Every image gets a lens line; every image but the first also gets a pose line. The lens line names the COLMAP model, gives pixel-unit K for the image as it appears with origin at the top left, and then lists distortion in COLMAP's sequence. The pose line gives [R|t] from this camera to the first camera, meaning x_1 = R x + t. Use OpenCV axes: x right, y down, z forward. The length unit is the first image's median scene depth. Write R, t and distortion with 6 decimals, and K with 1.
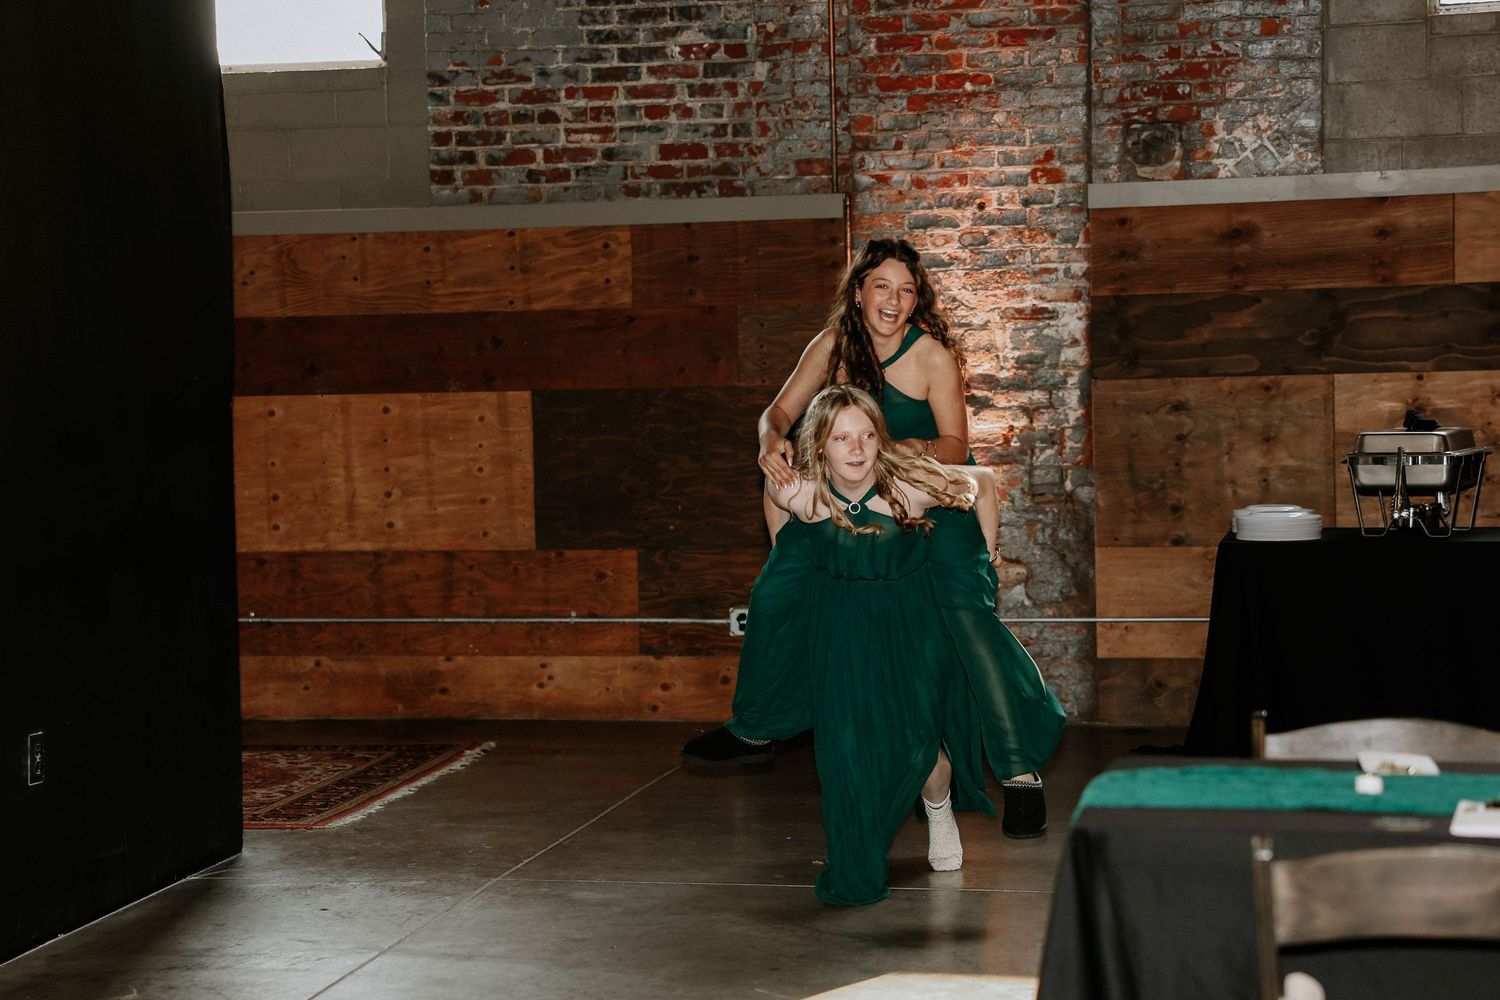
lens RADIAL K [[3414.0, 0, 743.4], [0, 3414.0, 505.9], [0, 0, 1]] dist [0.226162, 0.000000]
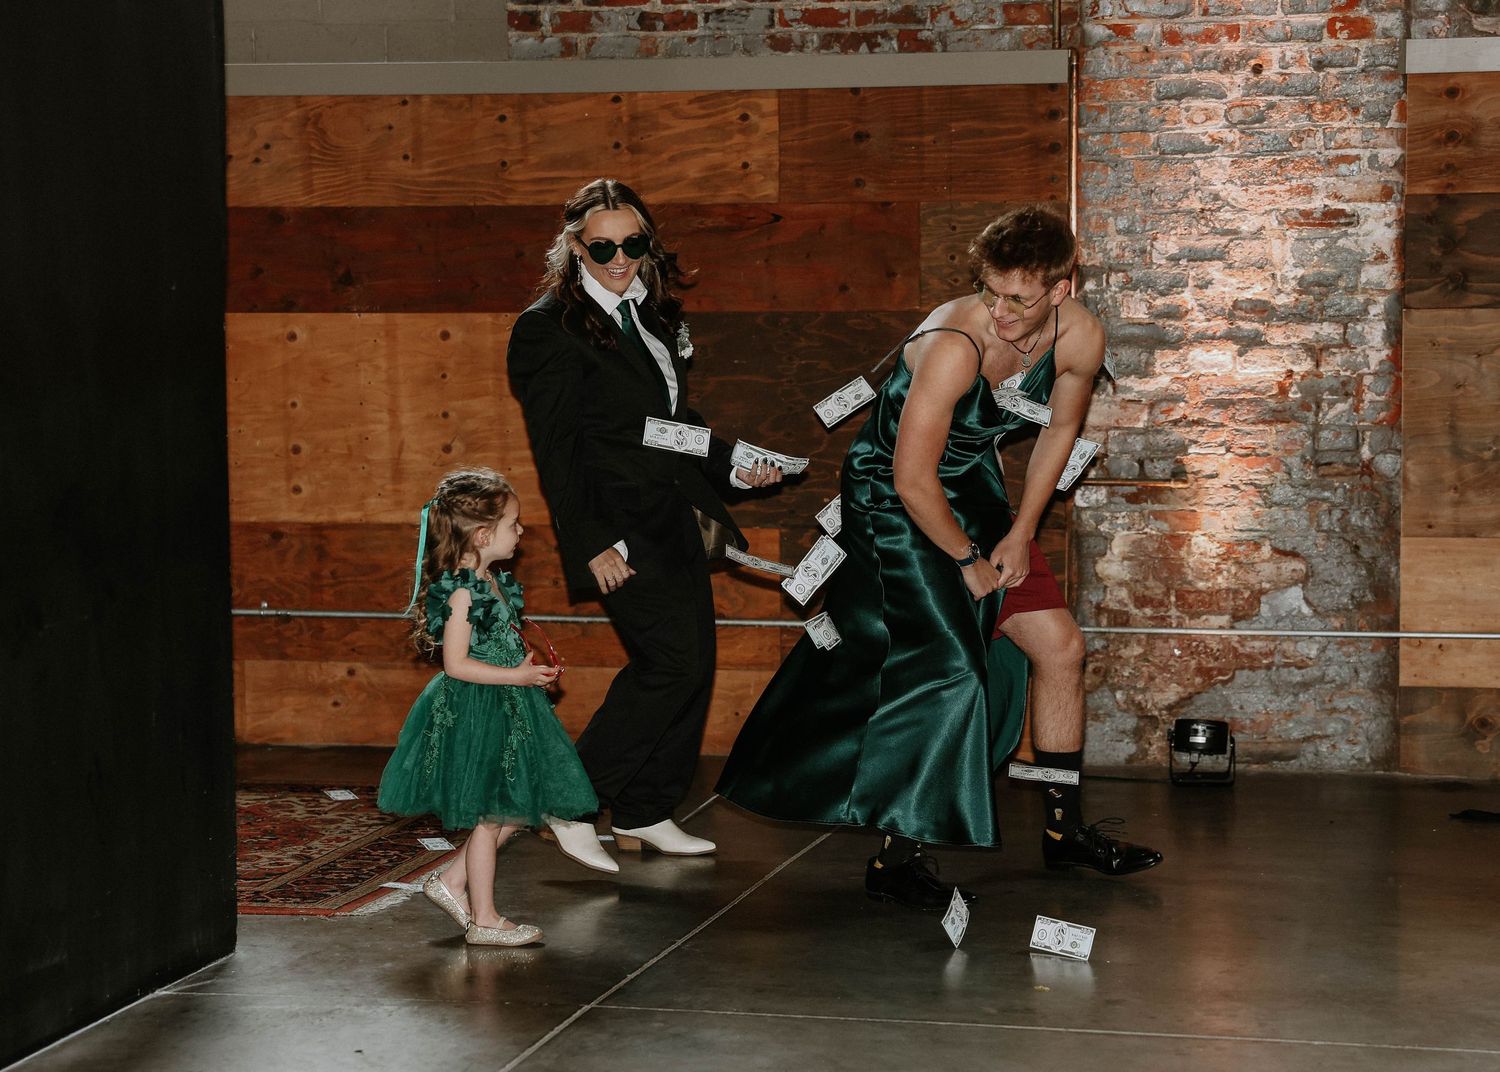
lens RADIAL K [[3450.6, 0, 803.4], [0, 3450.6, 593.4], [0, 0, 1]] dist [0.203151, 0.000000]
pose [[0.999850, 0.016730, -0.004548, -0.022415], [-0.016483, 0.998624, 0.049784, -0.010866], [0.005374, -0.049701, 0.998750, 0.248830]]
